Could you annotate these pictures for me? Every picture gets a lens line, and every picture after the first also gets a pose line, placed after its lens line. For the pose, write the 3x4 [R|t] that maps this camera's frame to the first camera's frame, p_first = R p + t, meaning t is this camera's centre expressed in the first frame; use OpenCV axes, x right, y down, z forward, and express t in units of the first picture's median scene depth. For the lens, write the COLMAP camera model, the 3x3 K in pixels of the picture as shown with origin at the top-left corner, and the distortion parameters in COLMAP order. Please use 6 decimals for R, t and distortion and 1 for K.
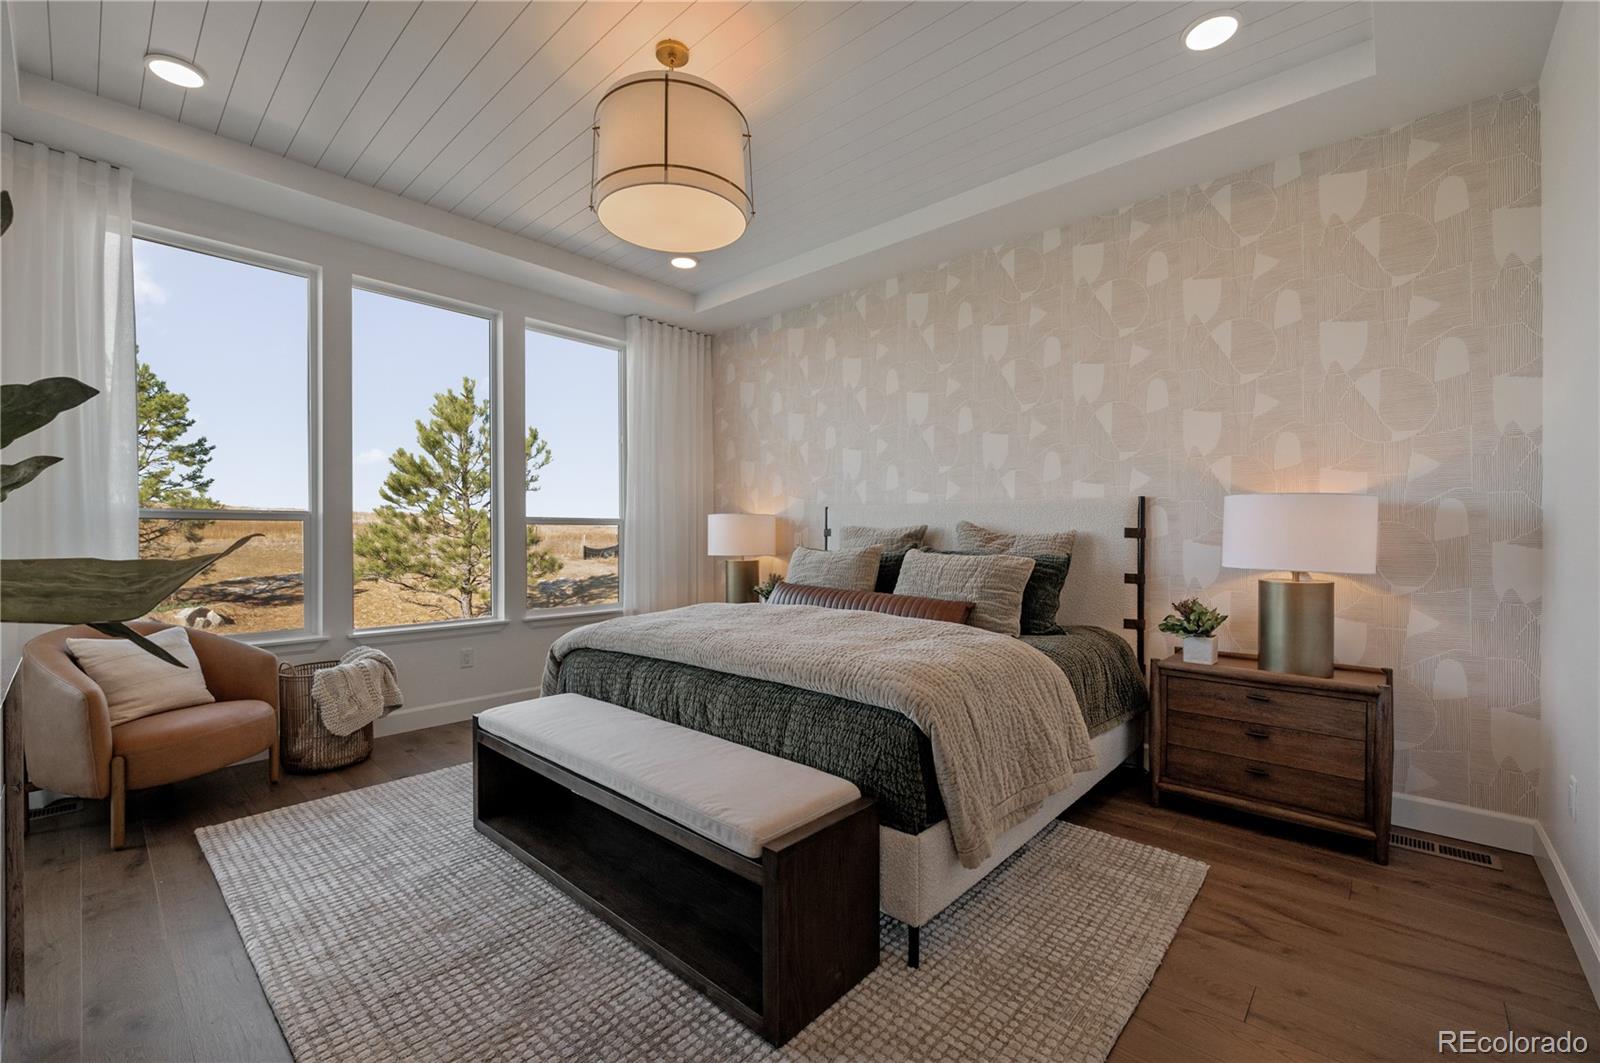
lens RADIAL K [[666.8, 0, 793.8], [0, 666.8, 552.2], [0, 0, 1]] dist [-0.008050, -0.000478]
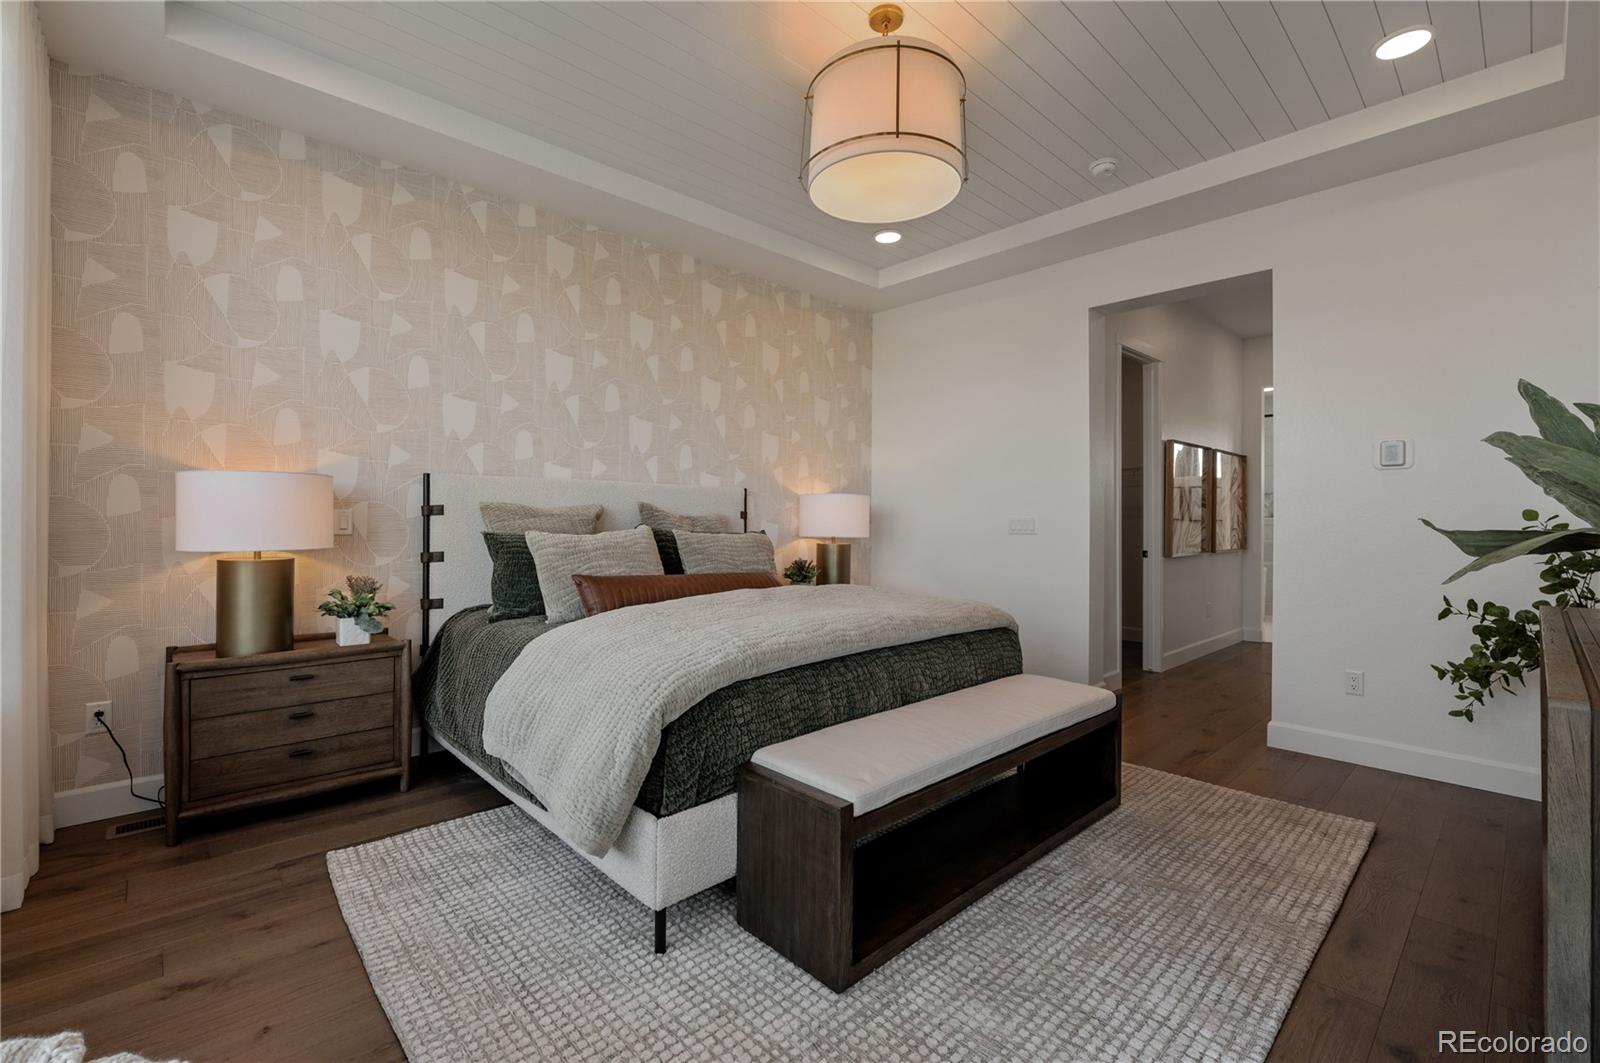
lens RADIAL K [[679.5, 0, 776.2], [0, 679.5, 528.4], [0, 0, 1]] dist [-0.008983, -0.000261]
pose [[0.096502, -0.015393, 0.995214, -0.640989], [0.015667, 0.999780, 0.013945, -0.015060], [-0.995209, 0.014246, 0.096722, 0.591054]]
